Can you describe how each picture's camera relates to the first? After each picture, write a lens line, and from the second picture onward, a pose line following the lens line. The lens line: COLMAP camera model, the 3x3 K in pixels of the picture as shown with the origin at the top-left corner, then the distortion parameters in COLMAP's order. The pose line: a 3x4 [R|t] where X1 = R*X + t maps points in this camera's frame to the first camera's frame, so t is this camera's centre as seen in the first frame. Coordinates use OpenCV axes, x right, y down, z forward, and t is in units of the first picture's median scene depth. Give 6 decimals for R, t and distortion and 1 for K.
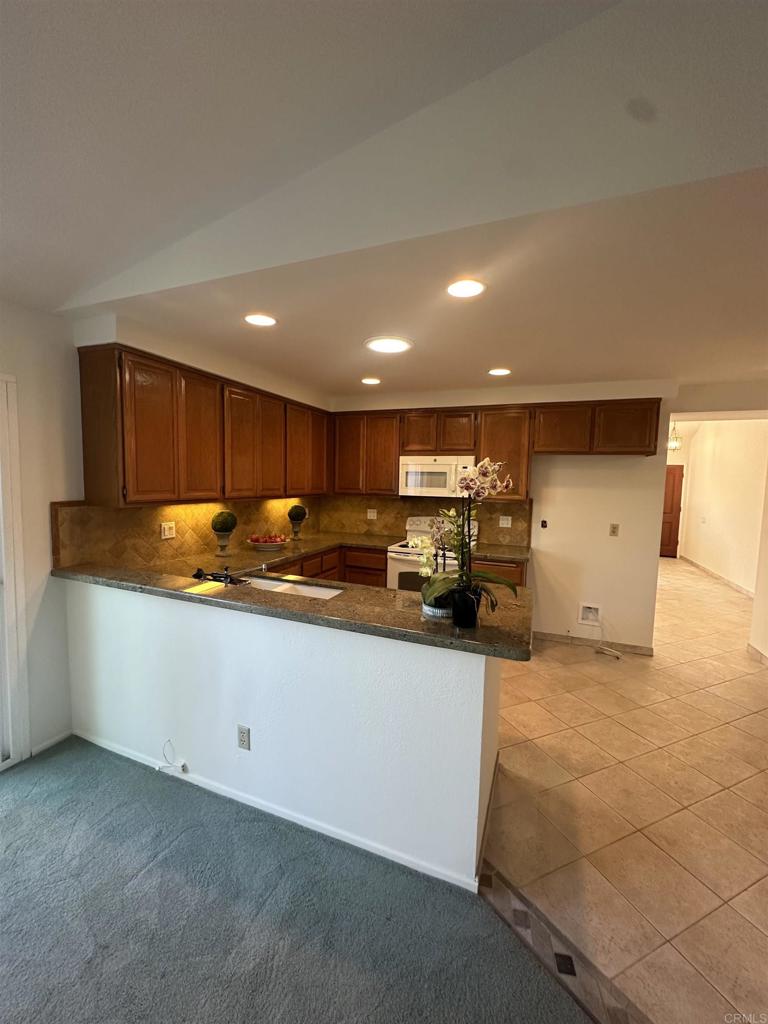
lens RADIAL K [[411.0, 0, 383.4], [0, 411.0, 511.6], [0, 0, 1]] dist [-0.002784, 0.000152]
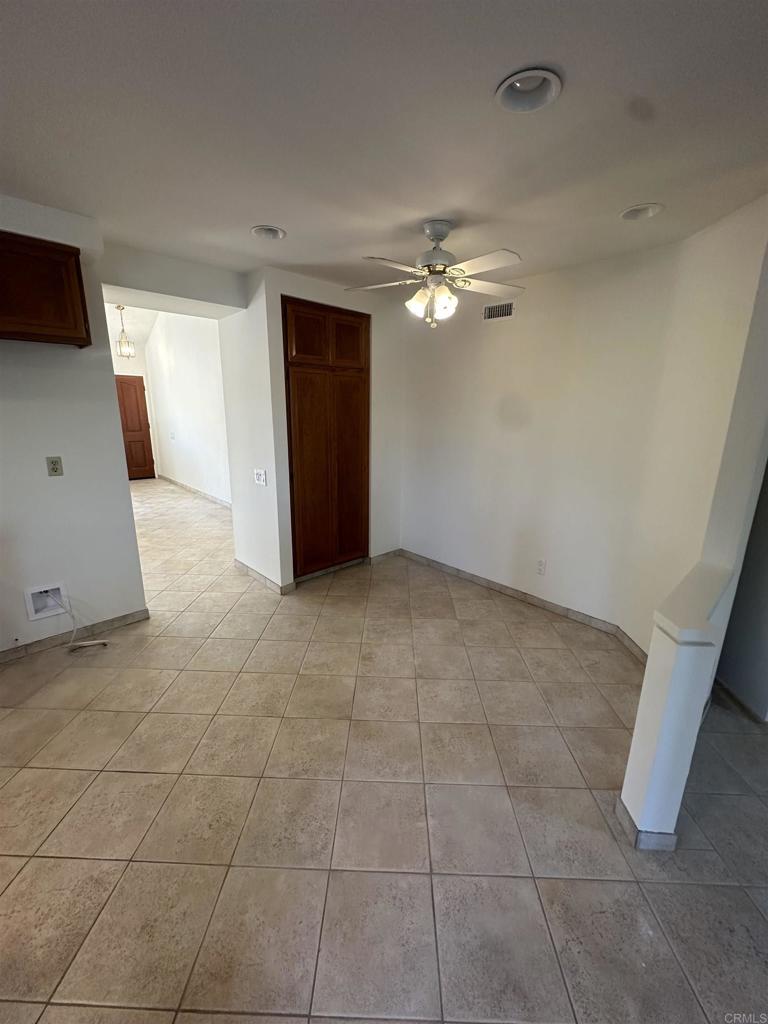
lens RADIAL K [[411.0, 0, 382.2], [0, 411.0, 510.4], [0, 0, 1]] dist [-0.002784, 0.000152]
pose [[0.425355, -0.239931, 0.872643, 0.198463], [0.067011, 0.969921, 0.234014, -0.003919], [-0.902542, -0.041062, 0.428639, 0.253671]]
